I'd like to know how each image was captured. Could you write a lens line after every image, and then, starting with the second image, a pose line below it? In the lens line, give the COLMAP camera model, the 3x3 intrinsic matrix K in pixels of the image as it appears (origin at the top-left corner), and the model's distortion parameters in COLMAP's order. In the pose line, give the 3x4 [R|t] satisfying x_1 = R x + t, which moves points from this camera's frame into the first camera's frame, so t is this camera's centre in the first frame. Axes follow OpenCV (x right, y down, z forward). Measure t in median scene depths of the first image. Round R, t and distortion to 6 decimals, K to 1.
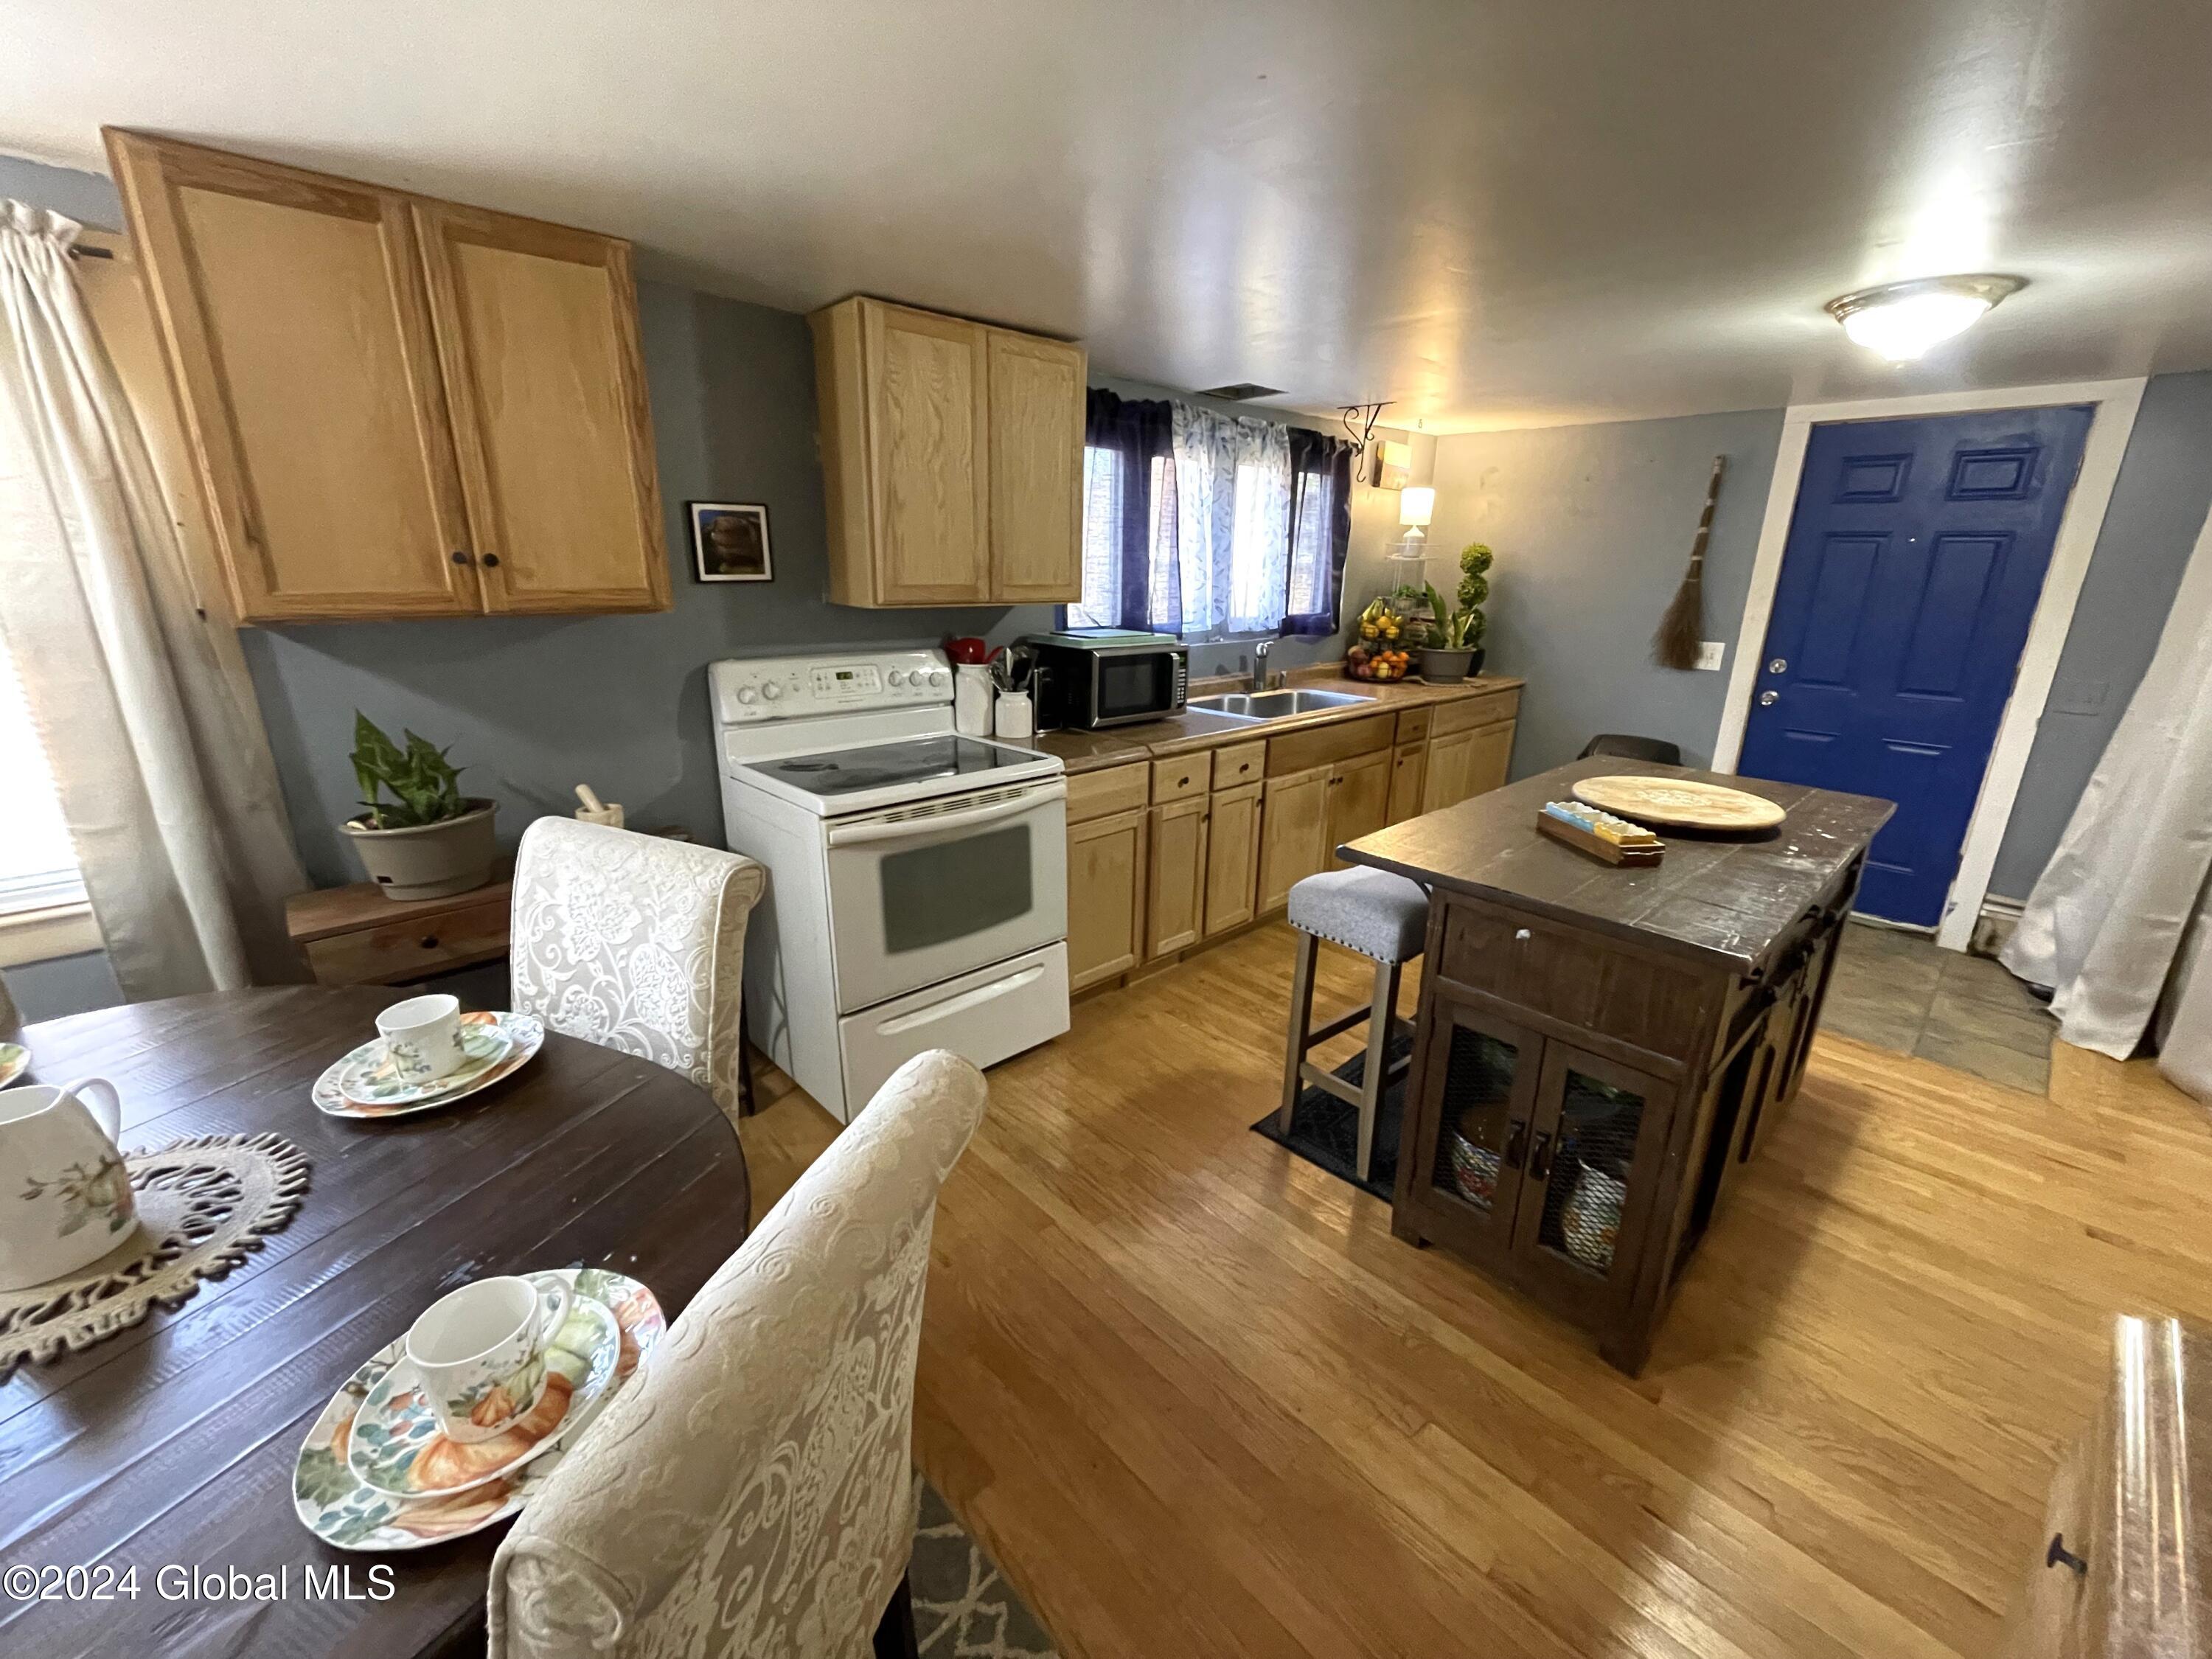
lens RADIAL K [[892.7, 0, 1113.0], [0, 892.7, 823.0], [0, 0, 1]] dist [-0.004142, -0.000221]
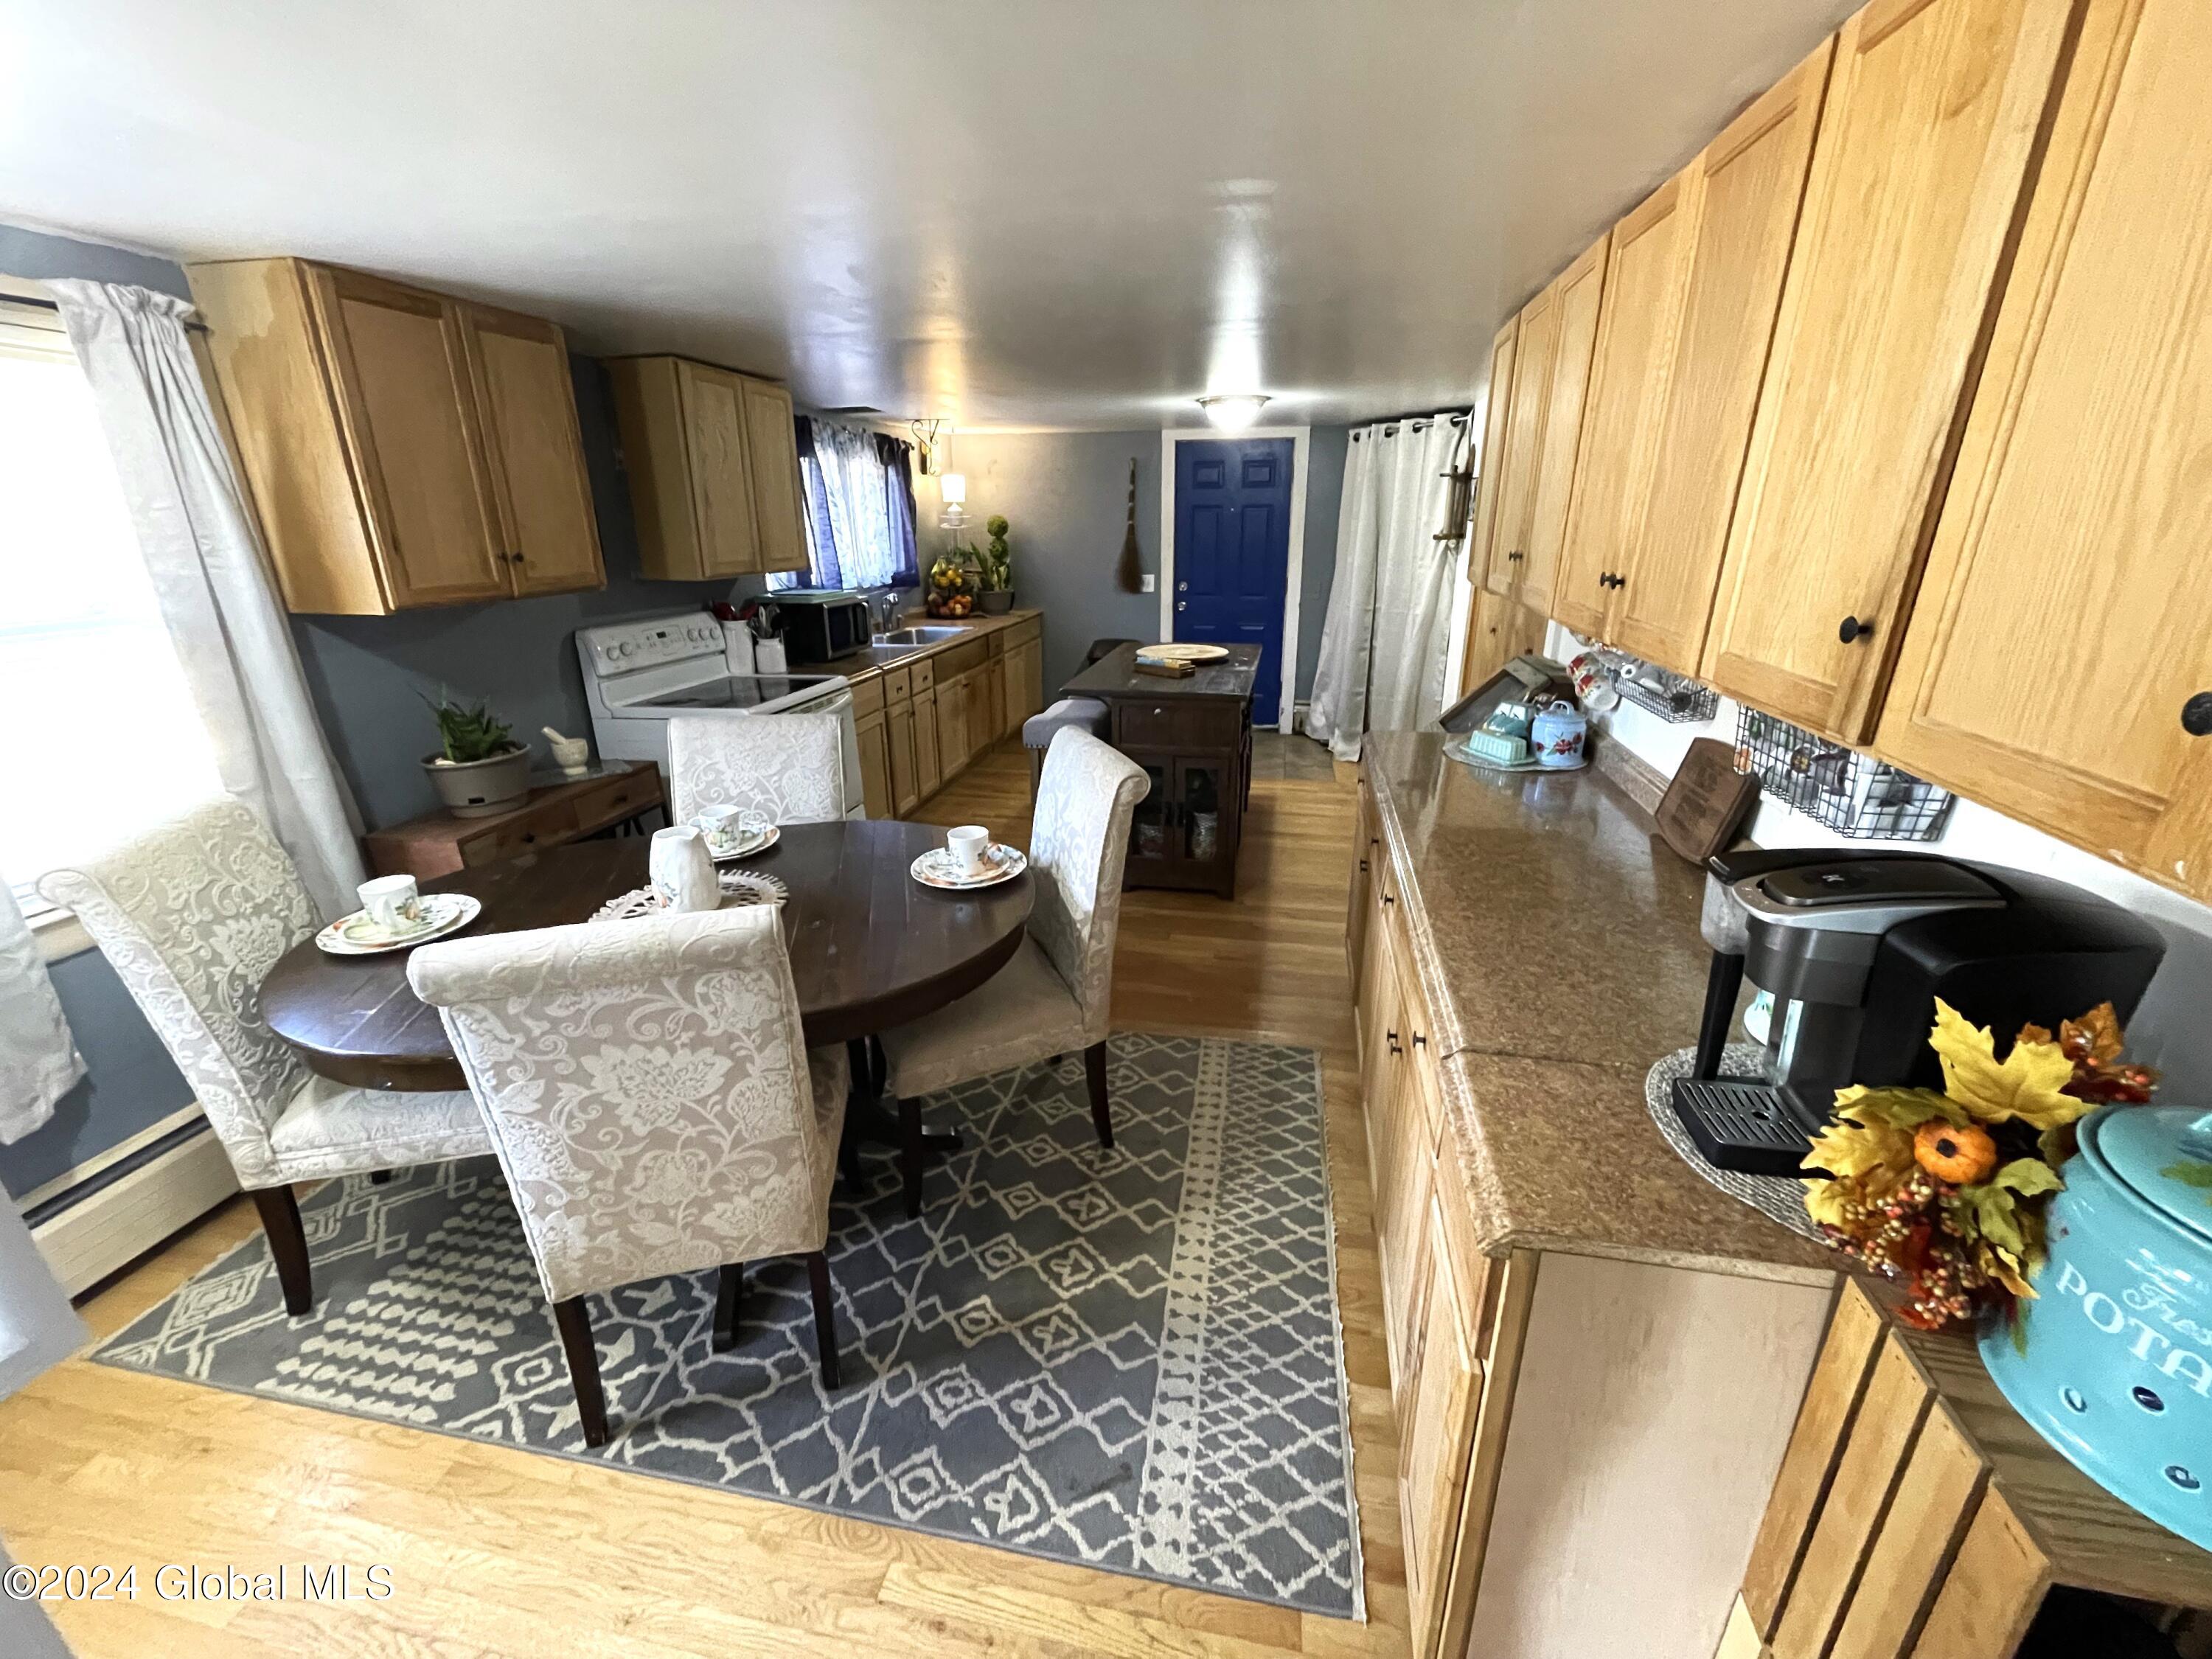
lens RADIAL K [[892.7, 0, 1111.1], [0, 892.7, 822.3], [0, 0, 1]] dist [-0.004142, -0.000221]
pose [[0.810054, -0.209327, 0.547718, -0.474794], [0.186780, 0.977565, 0.097364, 0.087125], [-0.555810, 0.023432, 0.830979, -0.391117]]
